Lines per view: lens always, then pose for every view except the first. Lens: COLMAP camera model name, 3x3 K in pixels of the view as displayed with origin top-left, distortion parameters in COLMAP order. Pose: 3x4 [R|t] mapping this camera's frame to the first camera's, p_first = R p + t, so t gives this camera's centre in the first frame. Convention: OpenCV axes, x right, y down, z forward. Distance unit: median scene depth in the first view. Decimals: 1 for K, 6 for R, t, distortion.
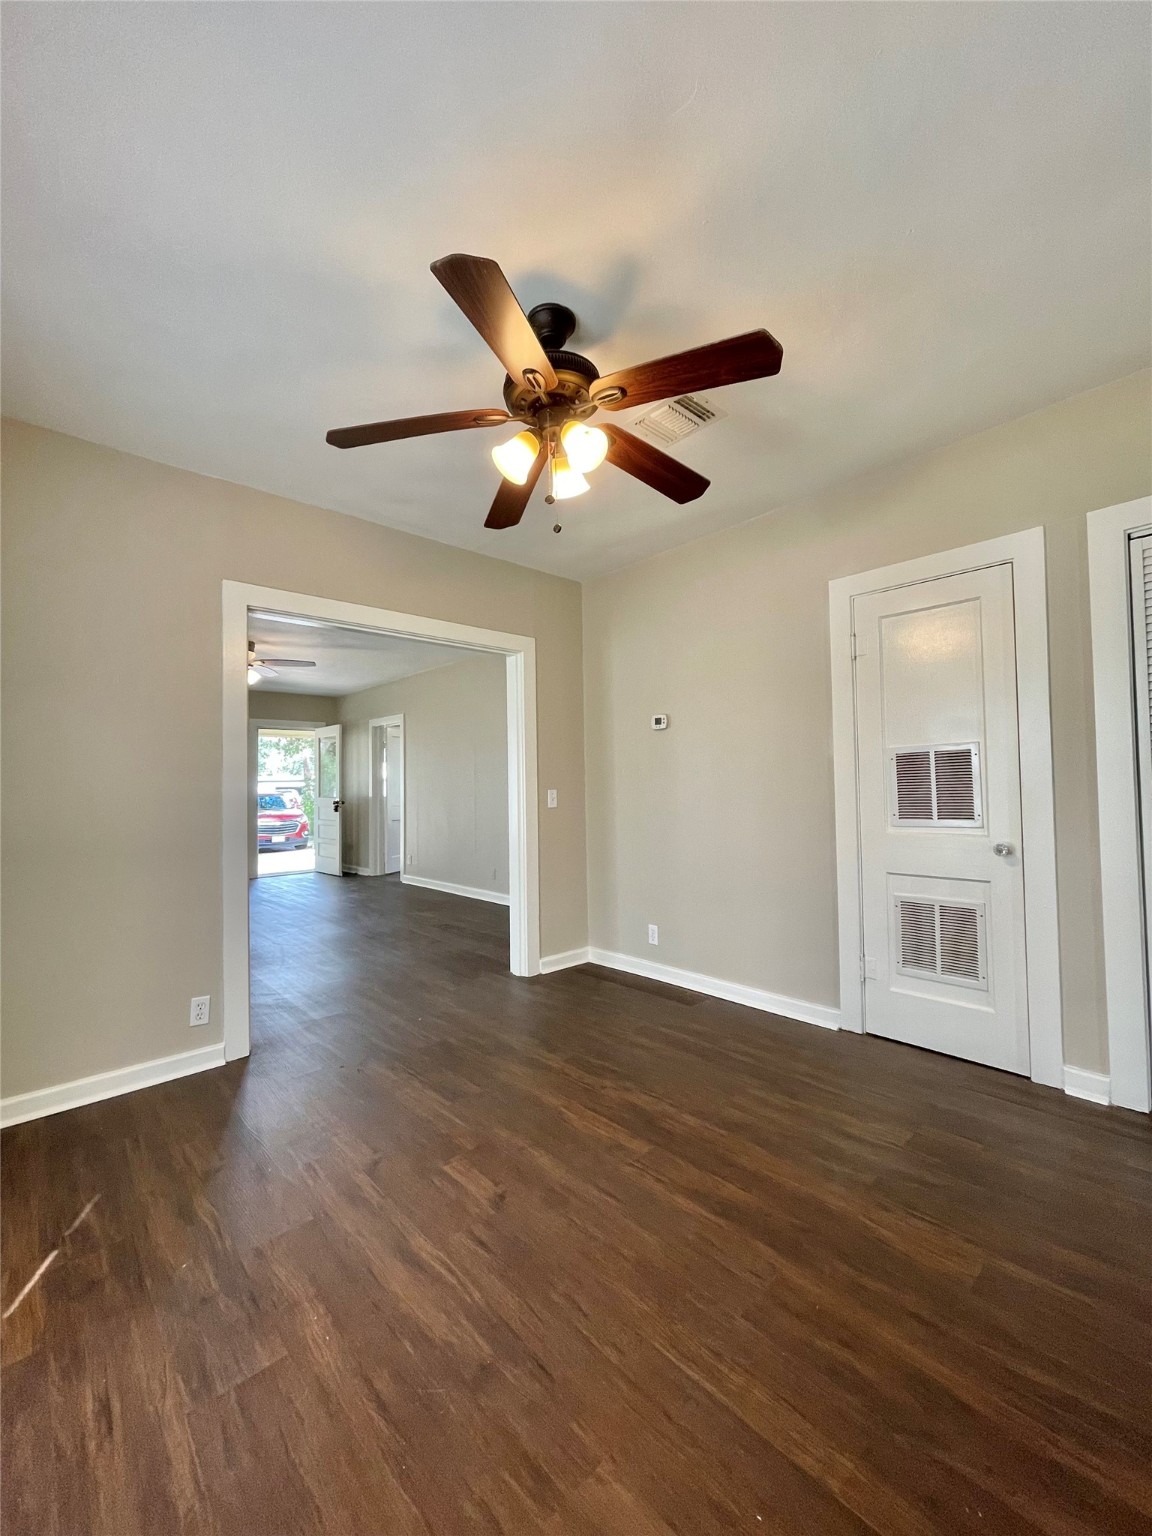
lens RADIAL K [[622.7, 0, 576.0], [0, 622.7, 768.0], [0, 0, 1]] dist [-0.001810, 0.002149]
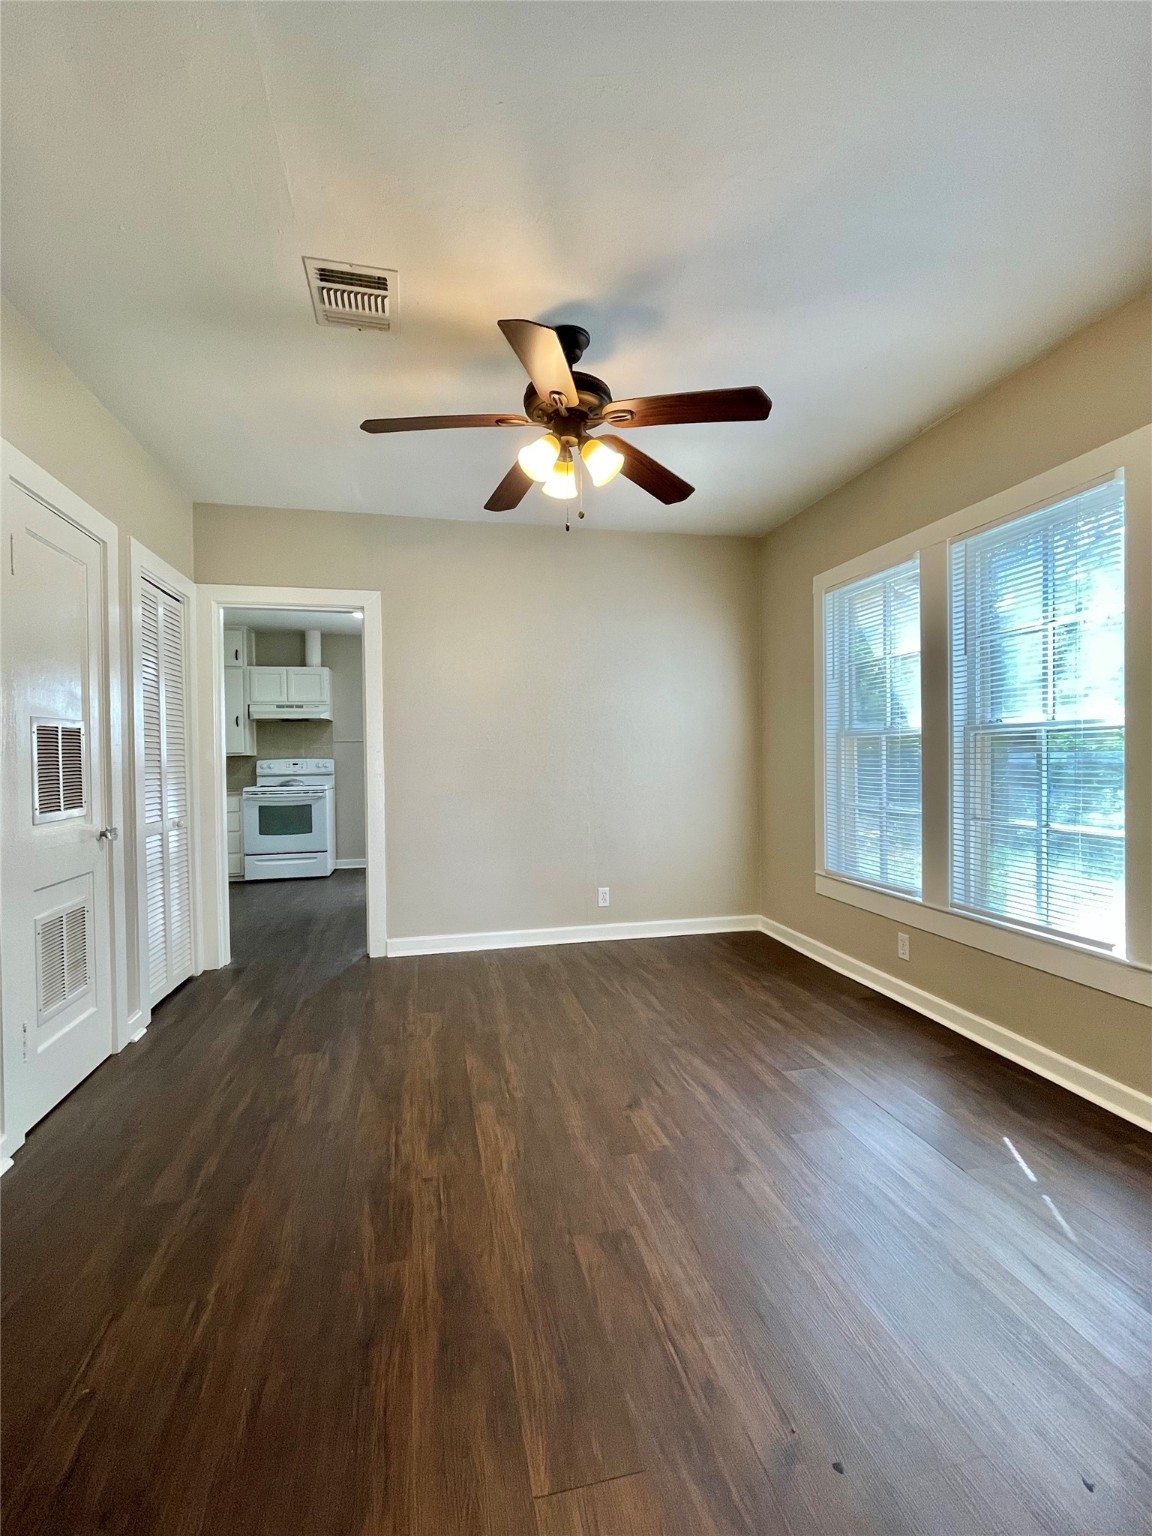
lens RADIAL K [[670.8, 0, 576.0], [0, 670.8, 768.0], [0, 0, 1]] dist [-0.000542, -0.000032]
pose [[-0.867338, 0.025639, 0.497058, -0.596035], [0.015485, 0.999579, -0.024539, 0.076494], [-0.497478, -0.013587, -0.867370, 1.904311]]
